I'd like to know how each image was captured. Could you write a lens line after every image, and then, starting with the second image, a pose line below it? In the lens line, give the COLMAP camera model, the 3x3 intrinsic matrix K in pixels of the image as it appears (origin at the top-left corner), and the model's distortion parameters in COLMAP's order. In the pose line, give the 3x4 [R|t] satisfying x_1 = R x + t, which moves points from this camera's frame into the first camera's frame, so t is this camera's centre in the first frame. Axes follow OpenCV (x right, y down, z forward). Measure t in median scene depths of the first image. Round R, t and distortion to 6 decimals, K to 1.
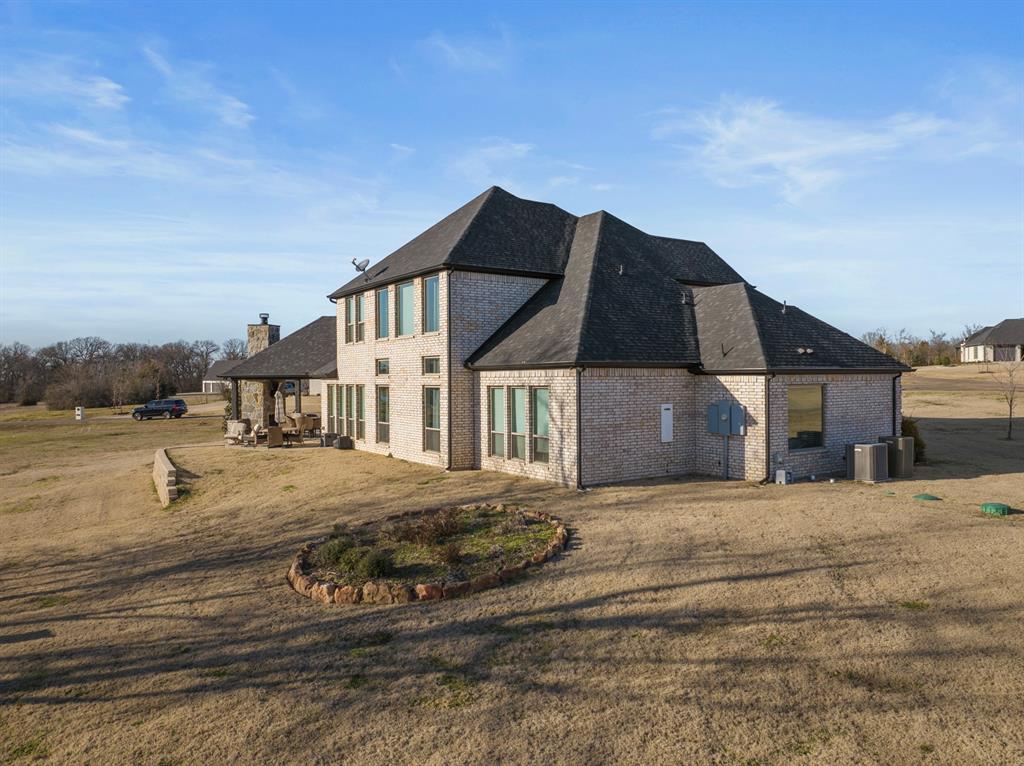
lens RADIAL K [[714.0, 0, 518.2], [0, 714.0, 382.6], [0, 0, 1]] dist [-0.040894, 0.001409]
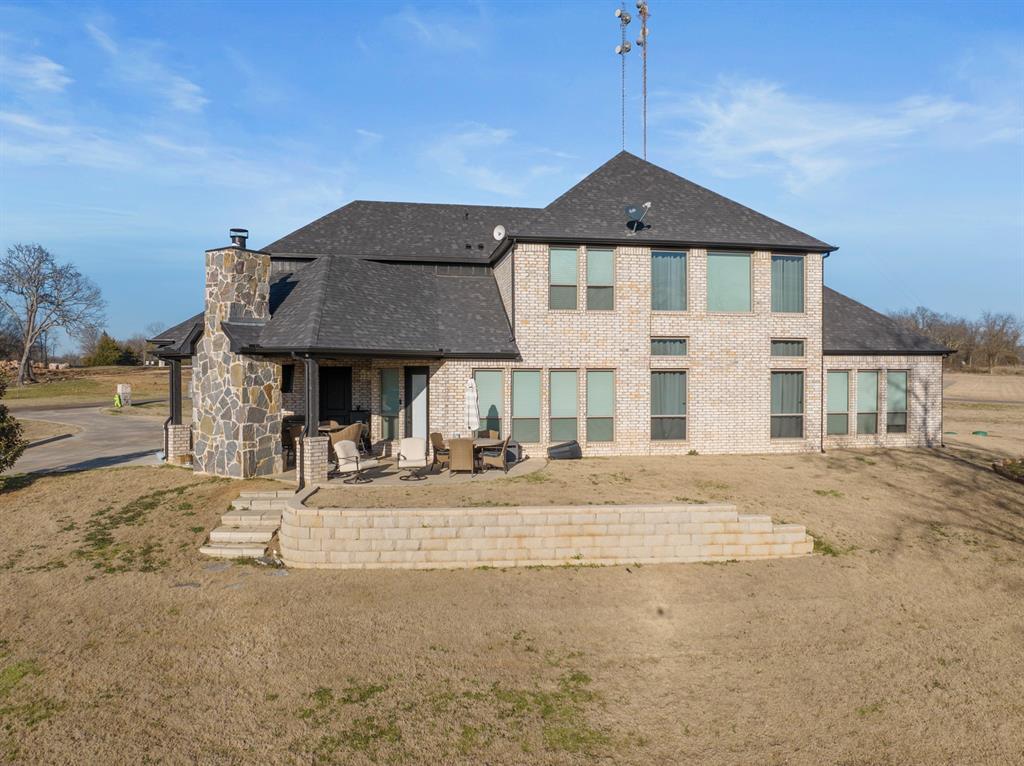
lens RADIAL K [[714.0, 0, 518.2], [0, 714.0, 382.6], [0, 0, 1]] dist [-0.040894, 0.001409]
pose [[0.420061, -0.010042, 0.907440, -1.119281], [-0.001200, 0.999932, 0.011621, 0.011494], [-0.907495, -0.005971, 0.420021, 0.916112]]
